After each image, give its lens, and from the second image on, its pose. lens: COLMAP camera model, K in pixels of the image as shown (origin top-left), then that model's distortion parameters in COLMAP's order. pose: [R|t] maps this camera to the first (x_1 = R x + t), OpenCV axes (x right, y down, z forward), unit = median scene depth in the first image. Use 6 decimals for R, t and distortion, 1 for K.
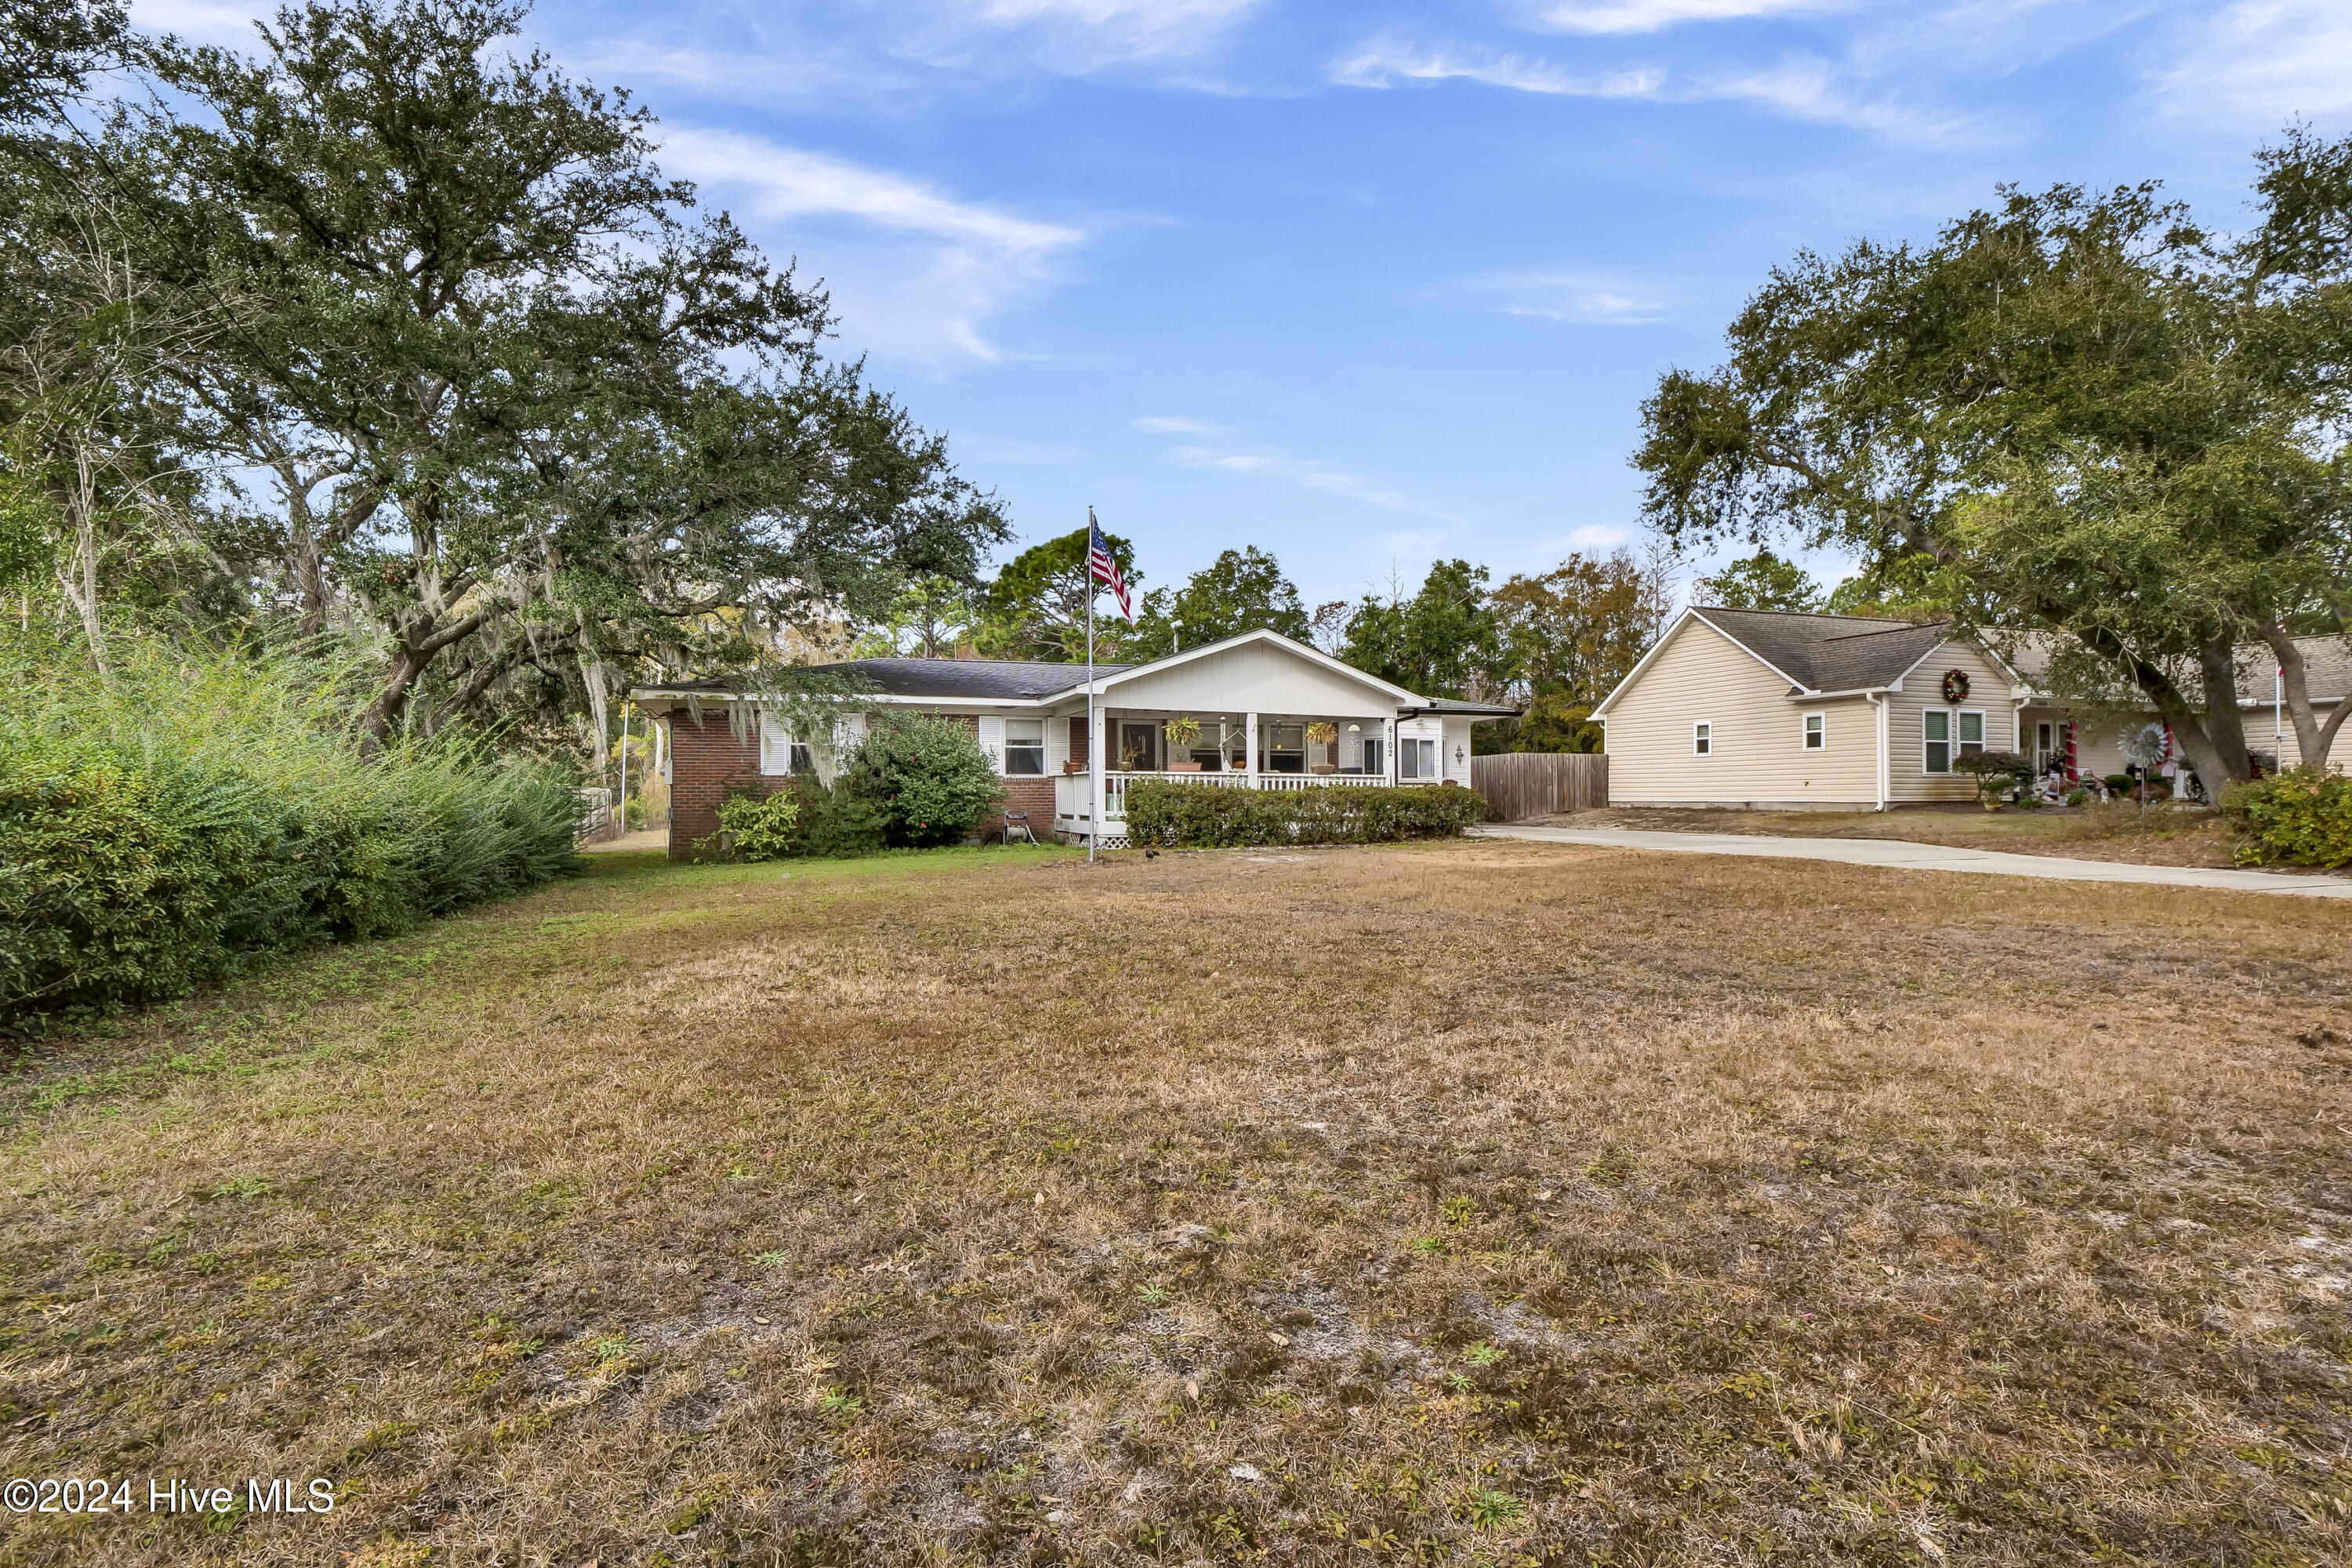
lens RADIAL K [[1221.7, 0, 1170.9], [0, 1221.7, 791.4], [0, 0, 1]] dist [-0.000175, -0.000338]
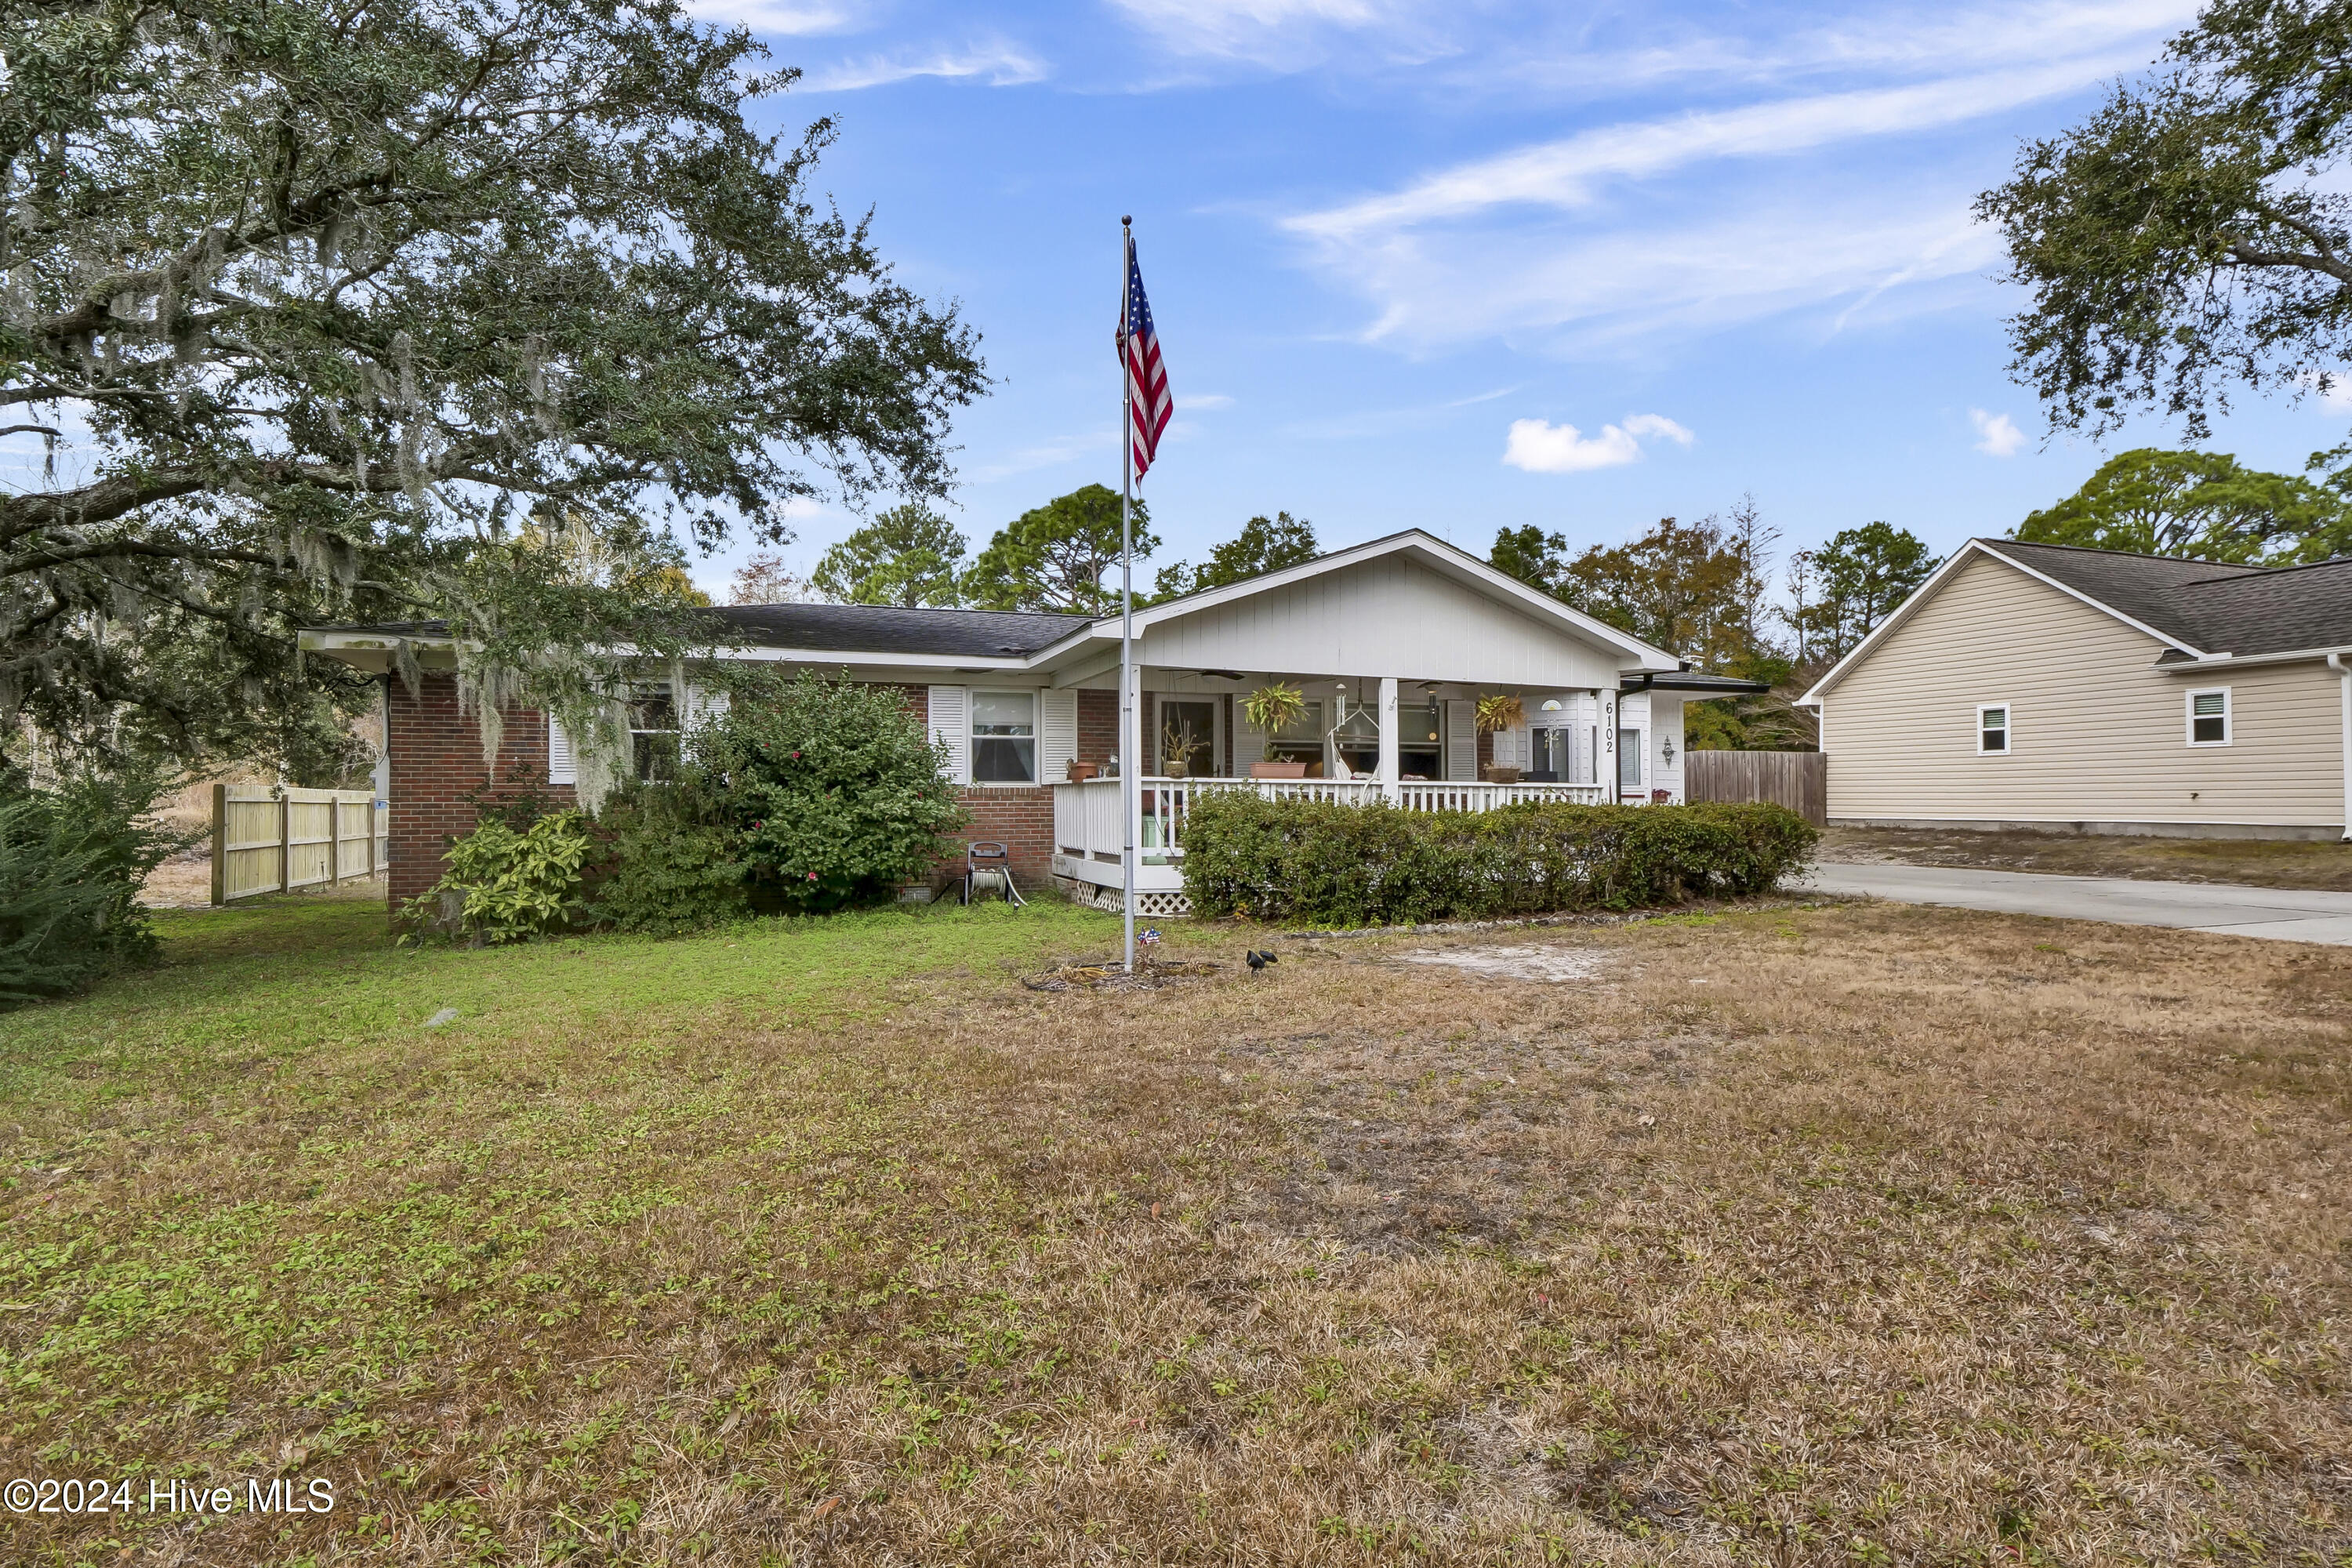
lens RADIAL K [[1240.8, 0, 1174.3], [0, 1240.8, 793.6], [0, 0, 1]] dist [-0.003657, -0.000293]
pose [[1.000000, 0.000716, 0.000132, -0.033801], [-0.000716, 1.000000, -0.000292, -0.007805], [-0.000132, 0.000292, 1.000000, 0.372206]]
